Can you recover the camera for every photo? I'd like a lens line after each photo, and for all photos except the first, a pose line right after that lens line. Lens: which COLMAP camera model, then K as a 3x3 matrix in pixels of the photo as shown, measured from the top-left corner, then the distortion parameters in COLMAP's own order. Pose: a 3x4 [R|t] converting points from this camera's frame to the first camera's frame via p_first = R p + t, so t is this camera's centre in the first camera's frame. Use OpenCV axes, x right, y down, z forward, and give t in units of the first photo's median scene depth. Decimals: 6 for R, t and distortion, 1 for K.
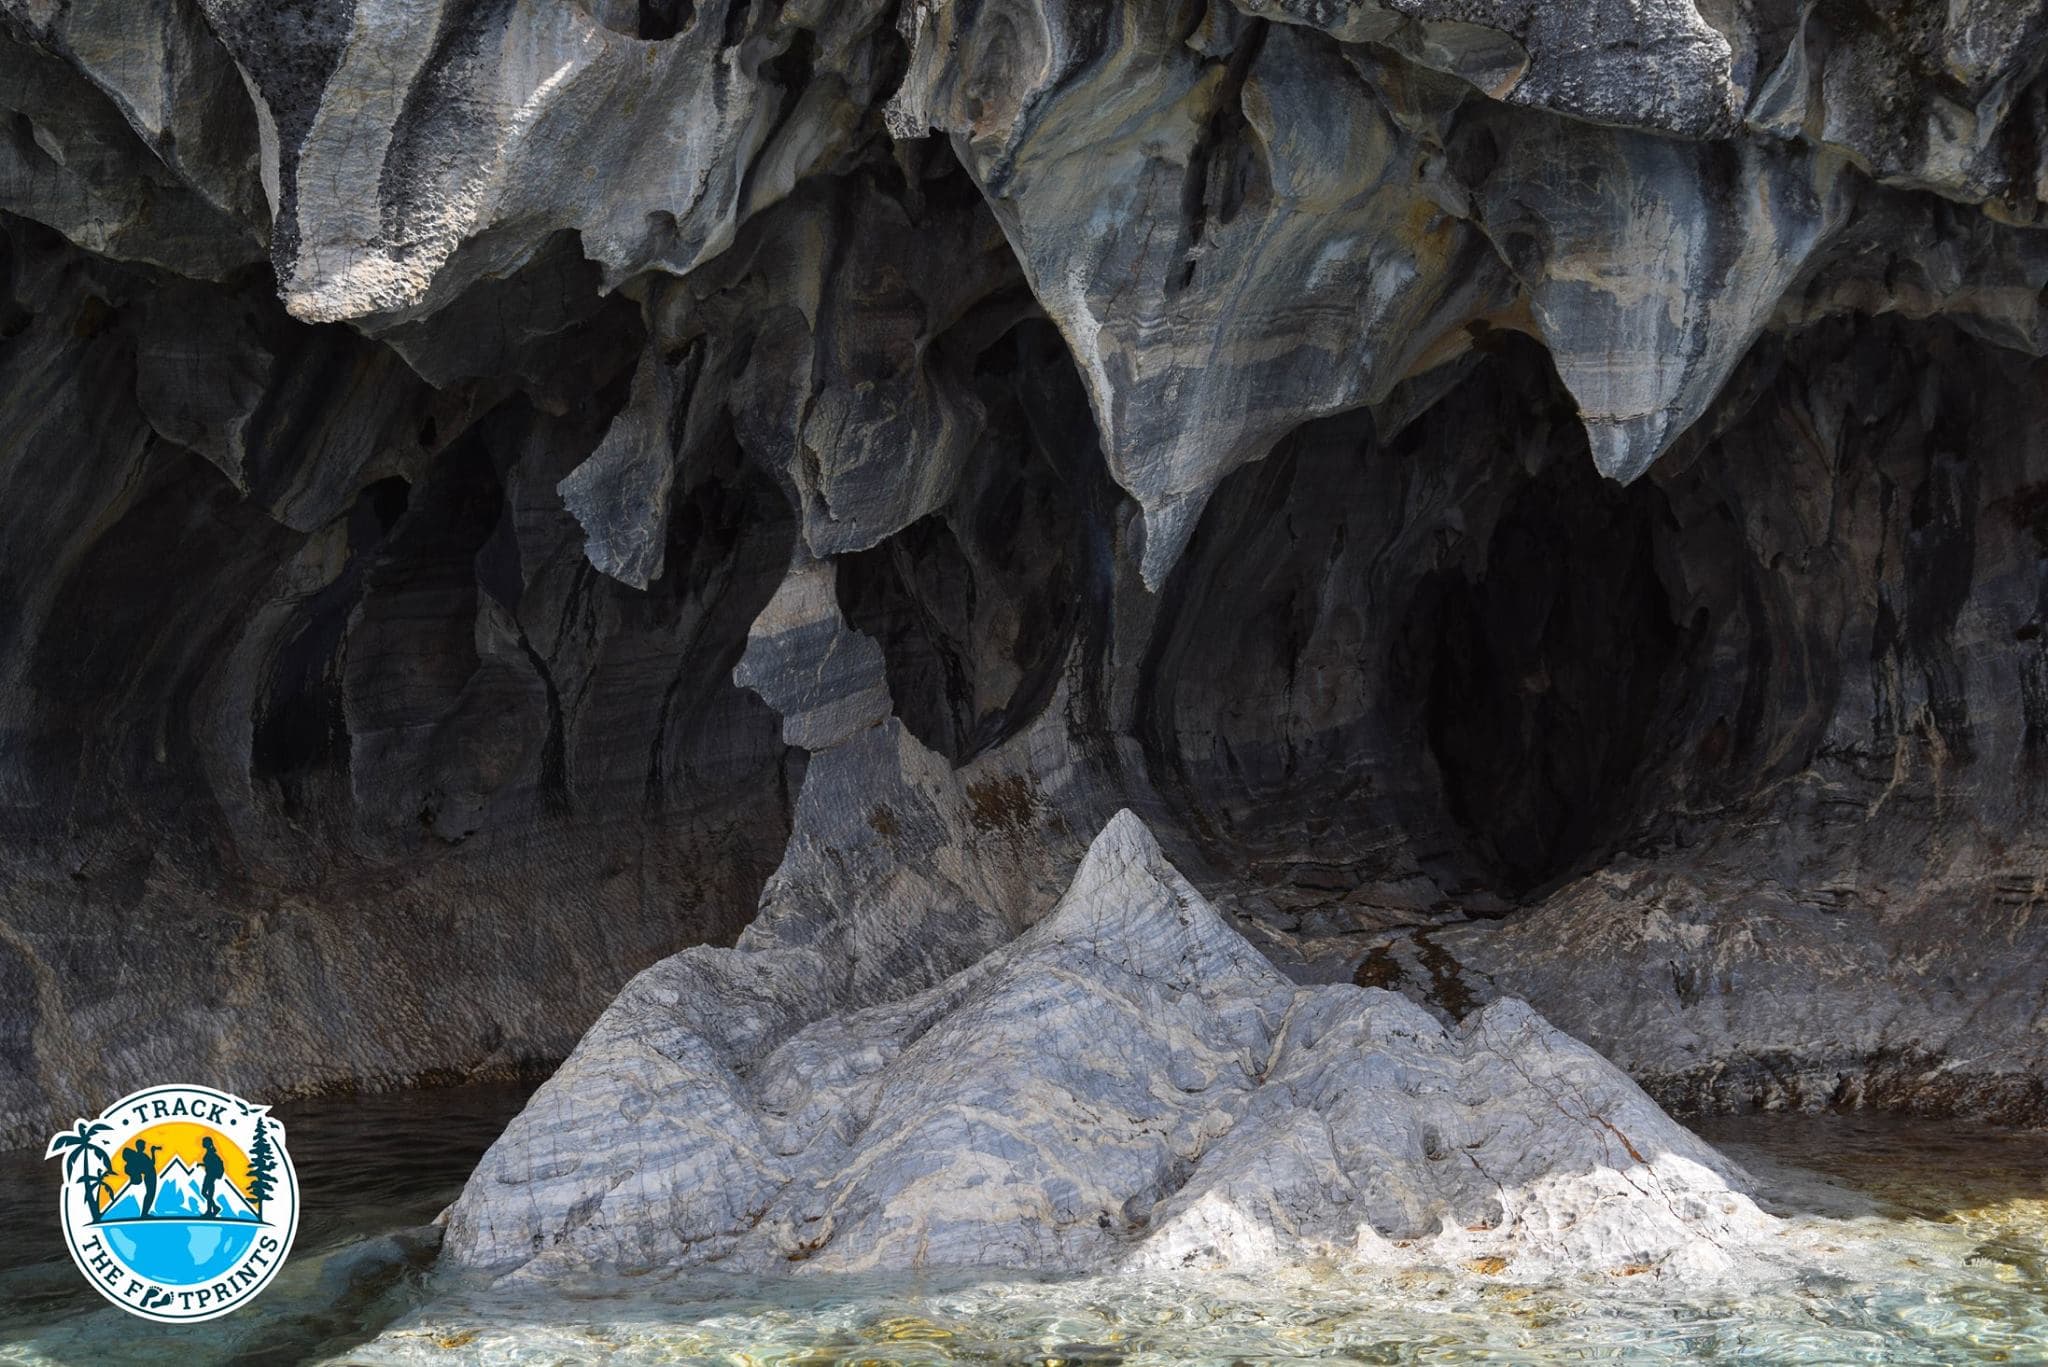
lens RADIAL K [[2311.2, 0, 1021.1], [0, 2311.2, 721.1], [0, 0, 1]] dist [-0.135288, 0.118587]
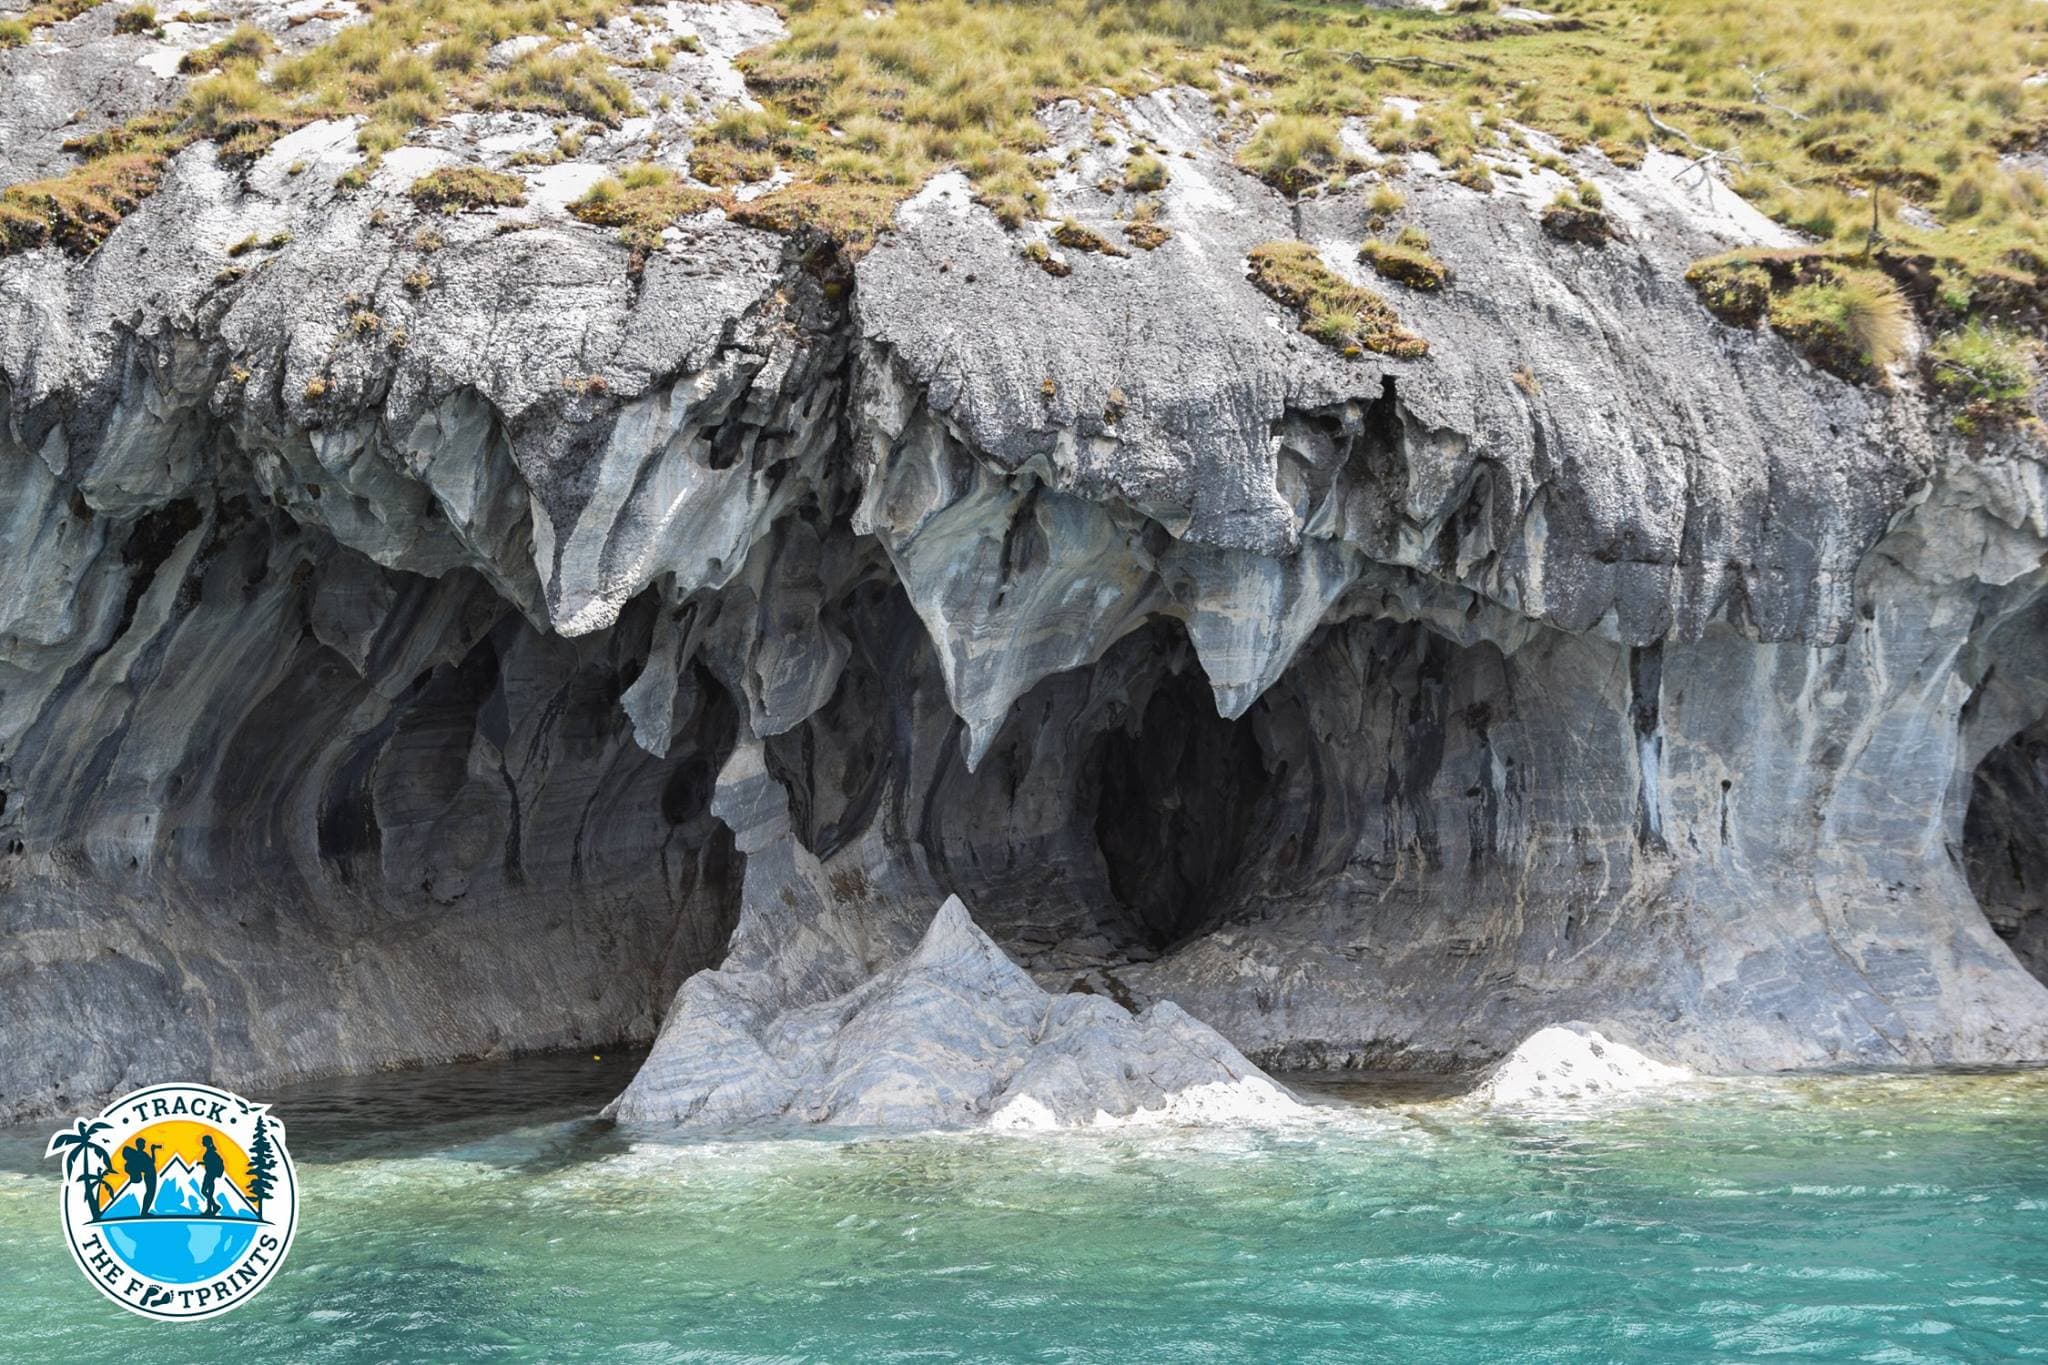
lens RADIAL K [[2311.2, 0, 1021.1], [0, 2311.2, 720.1], [0, 0, 1]] dist [-0.135288, 0.118587]
pose [[0.985957, 0.026571, 0.164869, -0.183425], [-0.022252, 0.999361, -0.027989, -0.043362], [-0.165508, 0.023928, 0.985918, -0.697744]]
